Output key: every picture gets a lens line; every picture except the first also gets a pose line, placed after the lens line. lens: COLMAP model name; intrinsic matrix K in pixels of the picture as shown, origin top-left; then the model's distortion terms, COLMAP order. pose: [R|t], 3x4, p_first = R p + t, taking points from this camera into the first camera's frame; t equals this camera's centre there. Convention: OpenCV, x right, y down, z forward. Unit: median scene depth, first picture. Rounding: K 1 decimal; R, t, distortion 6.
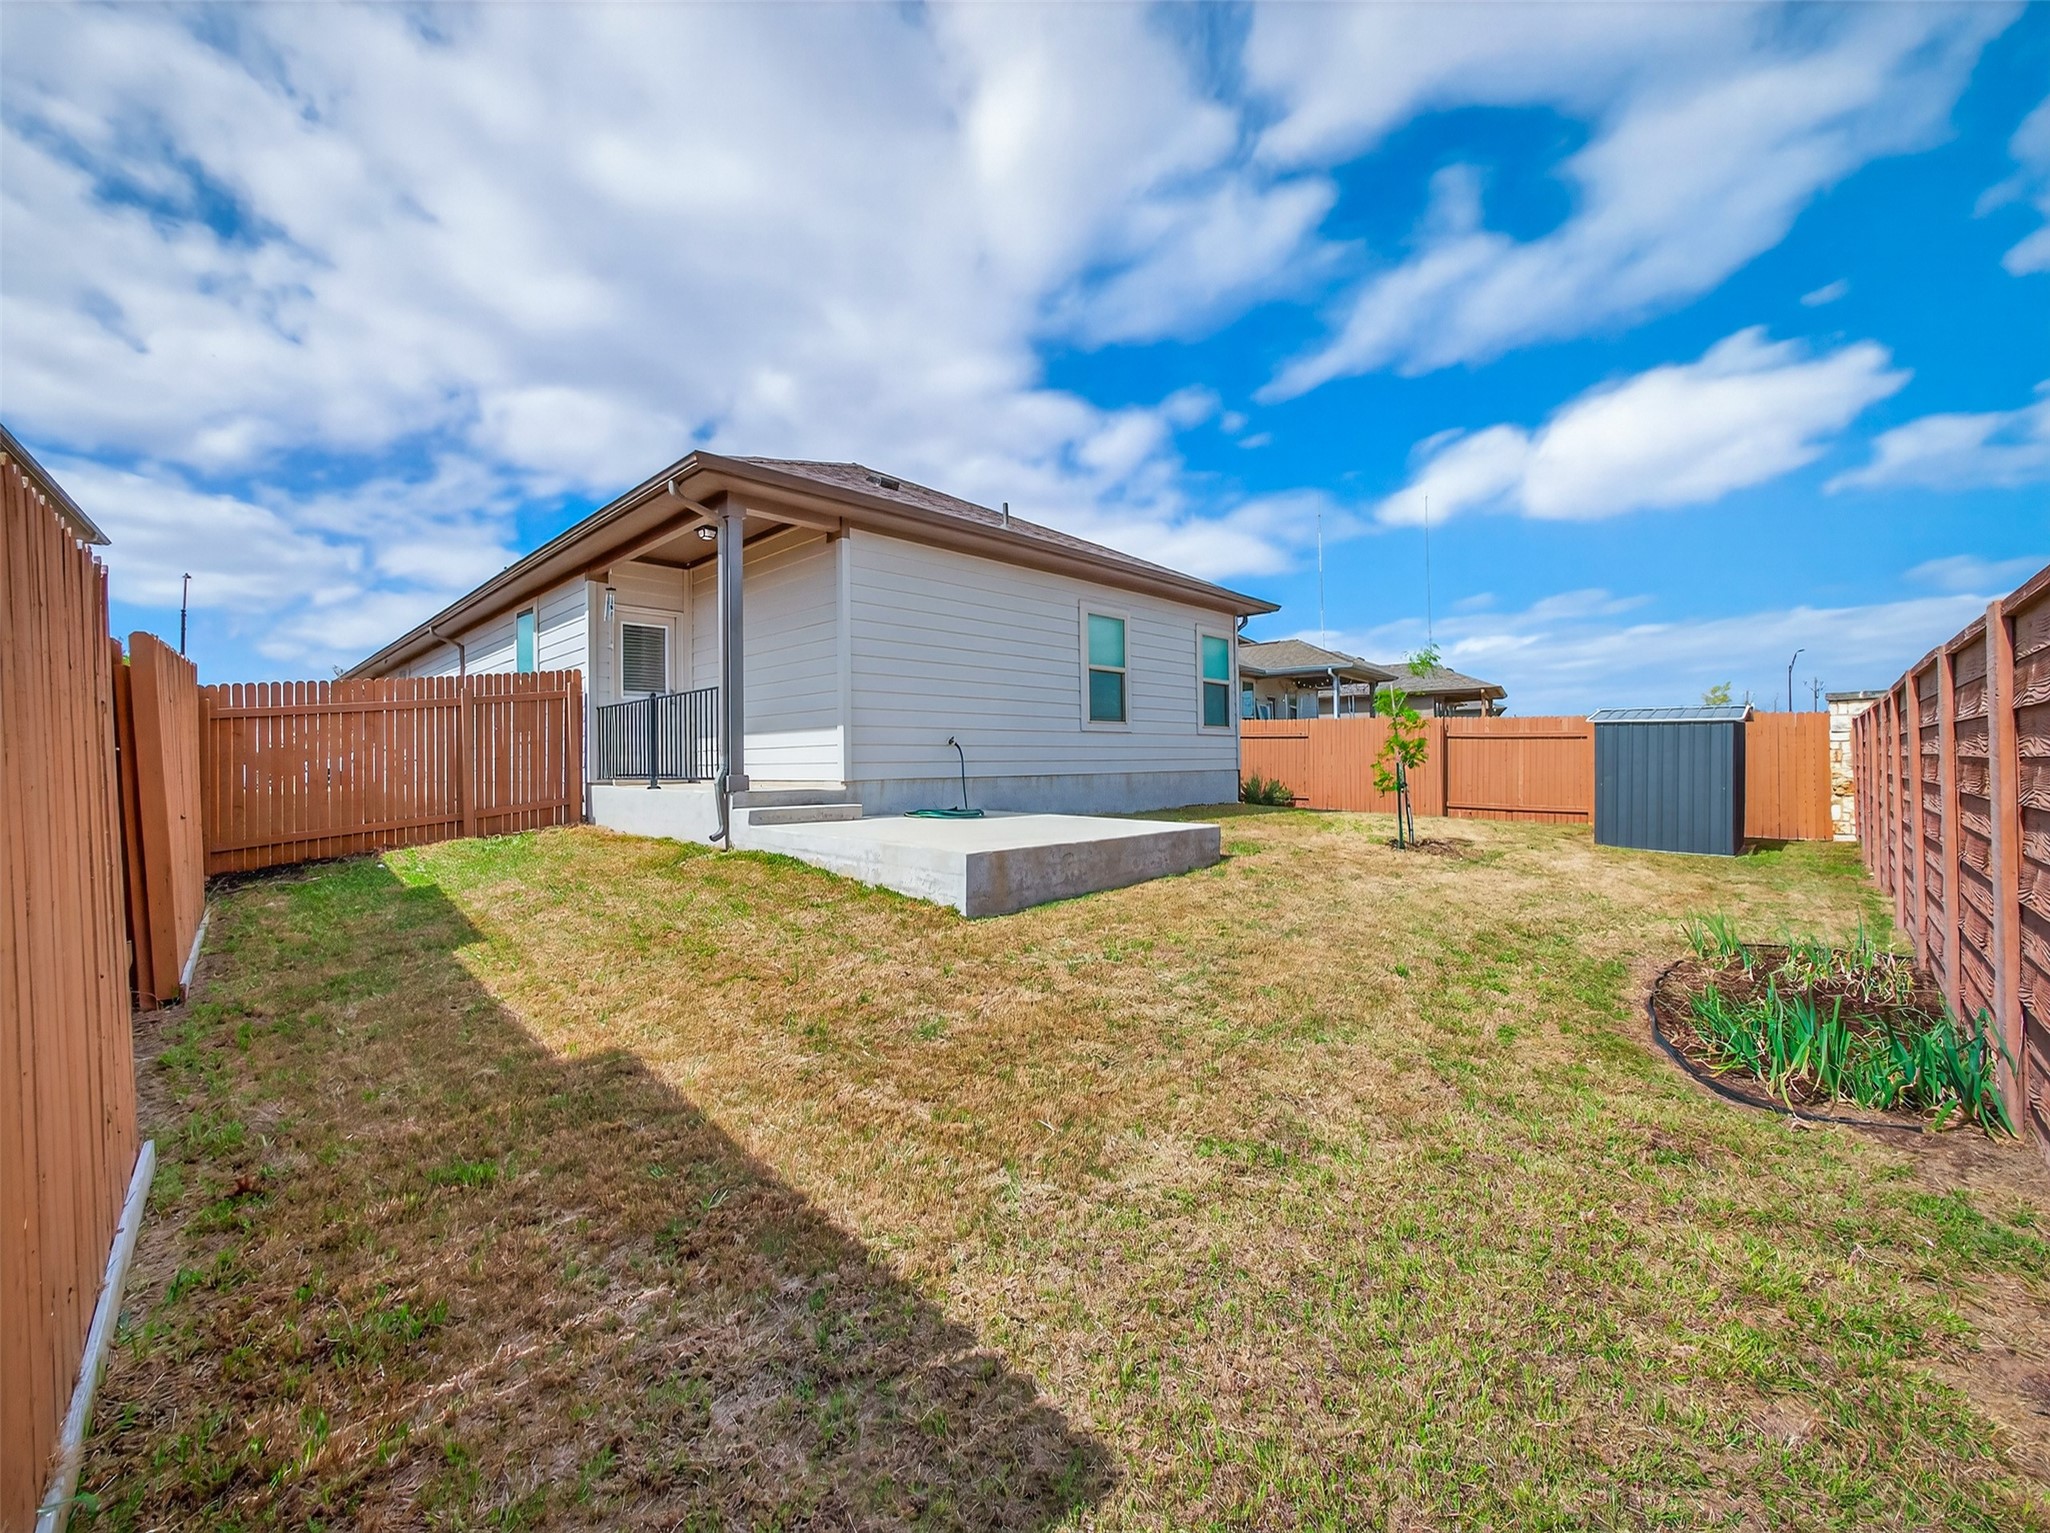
lens RADIAL K [[808.8, 0, 1026.9], [0, 808.8, 767.5], [0, 0, 1]] dist [0.004513, 0.000244]
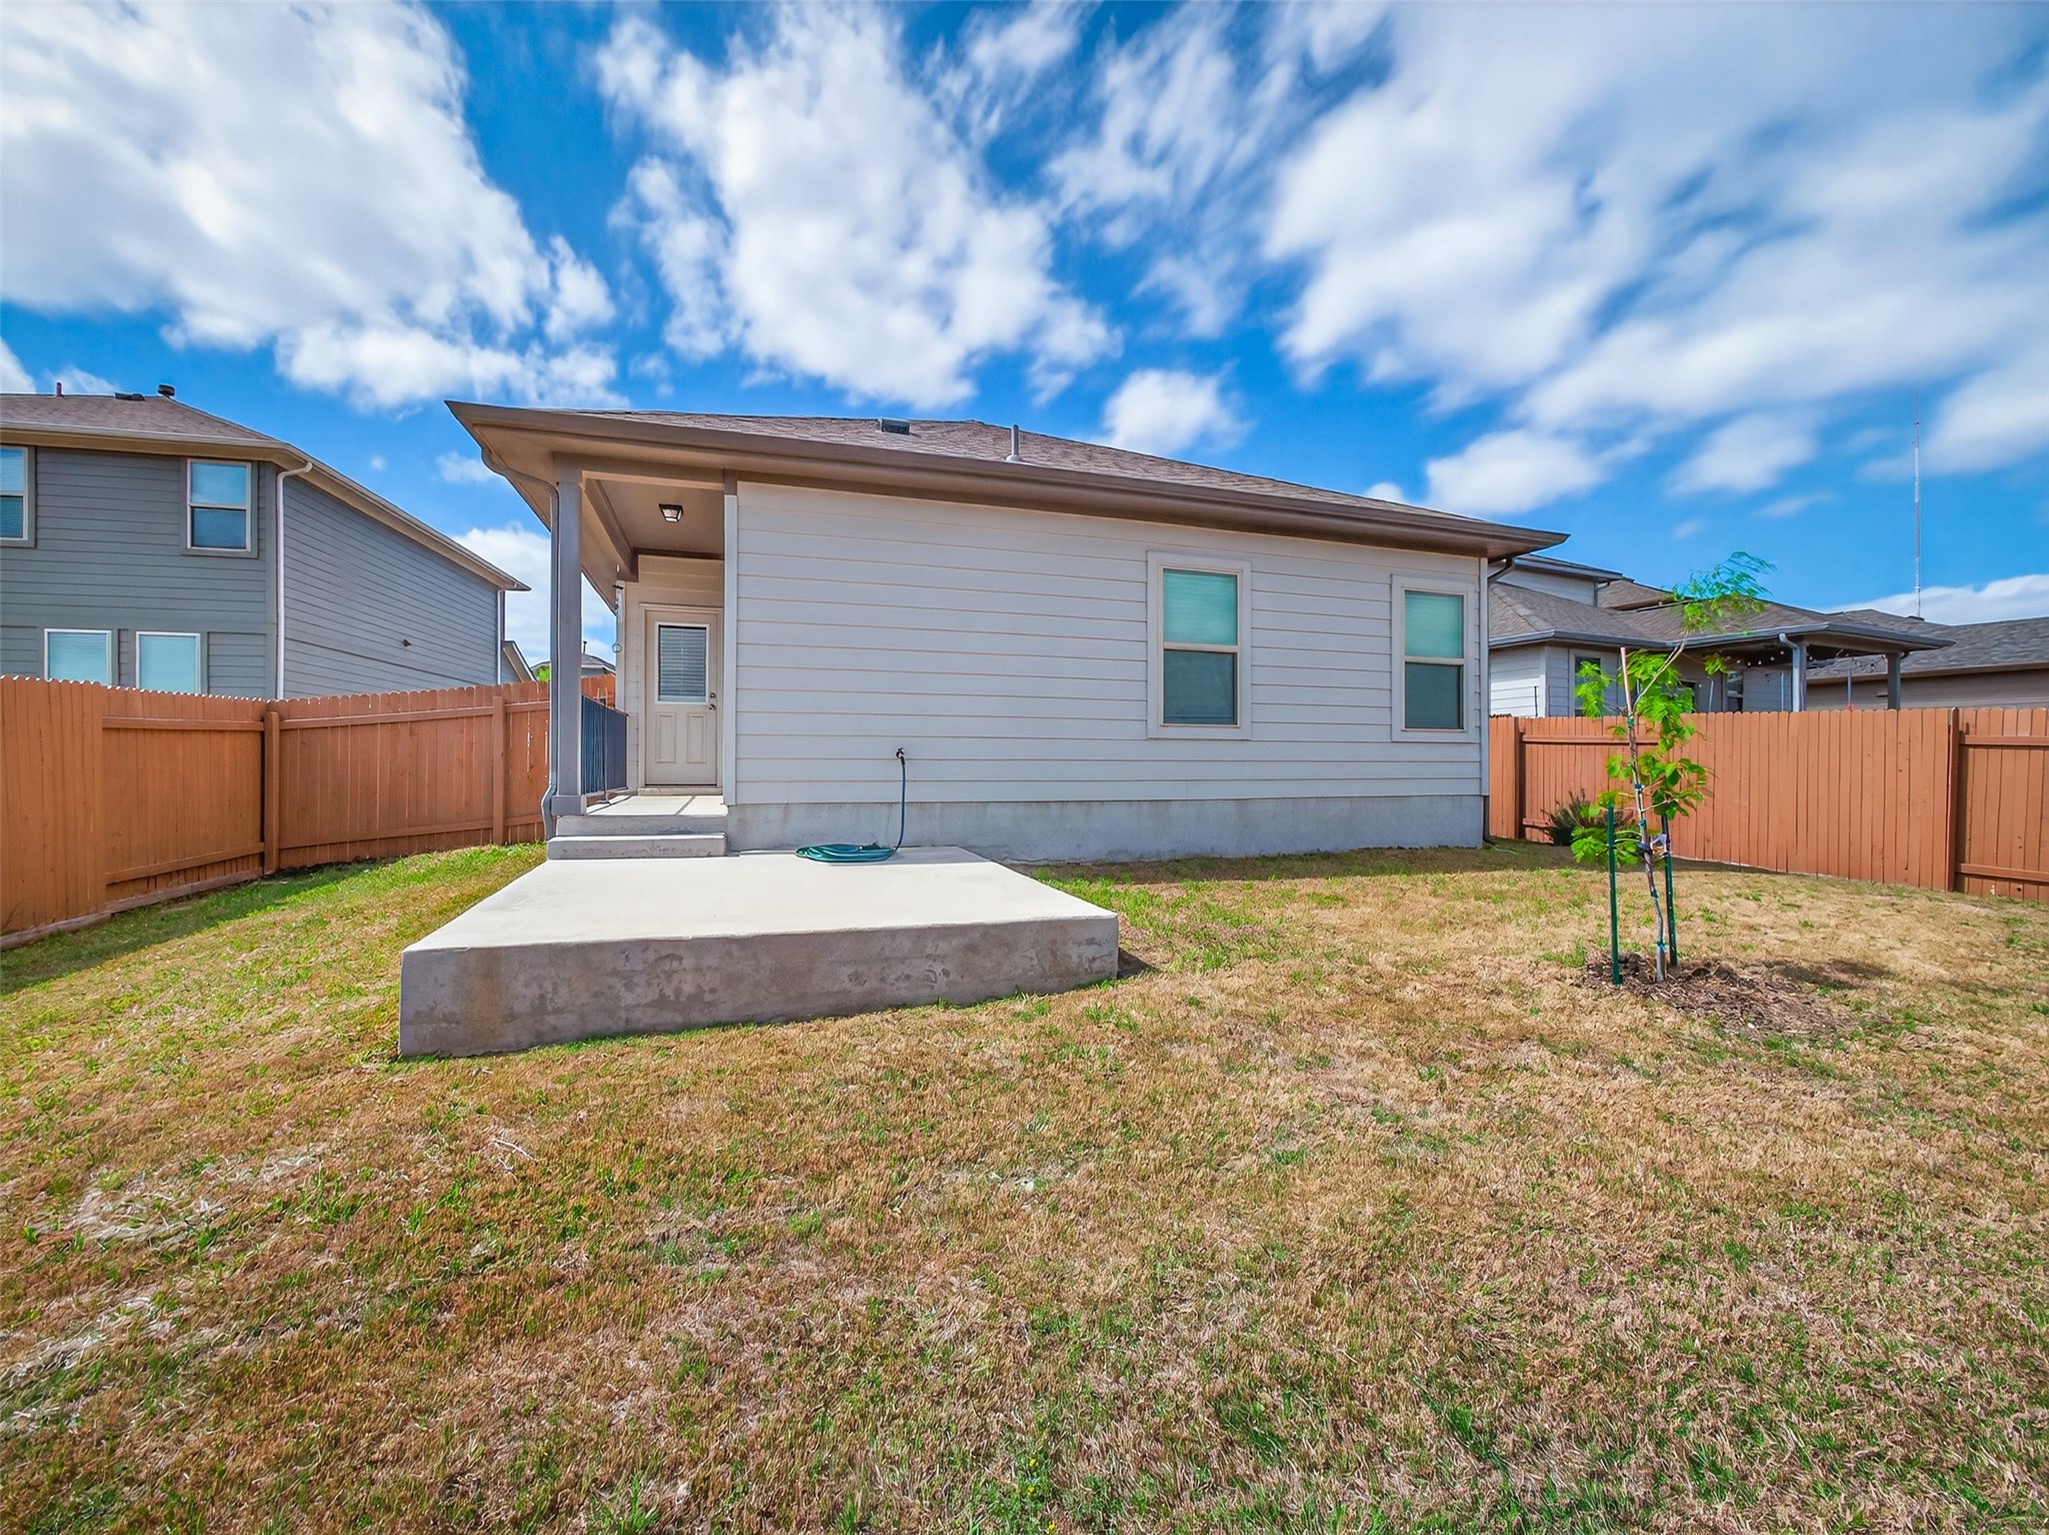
lens RADIAL K [[808.4, 0, 1023.4], [0, 808.4, 768.0], [0, 0, 1]] dist [0.004513, 0.000244]
pose [[0.887407, 0.002004, -0.460983, 0.276956], [-0.008393, 0.999895, -0.011810, -0.010005], [0.460911, 0.014350, 0.887330, 0.314662]]
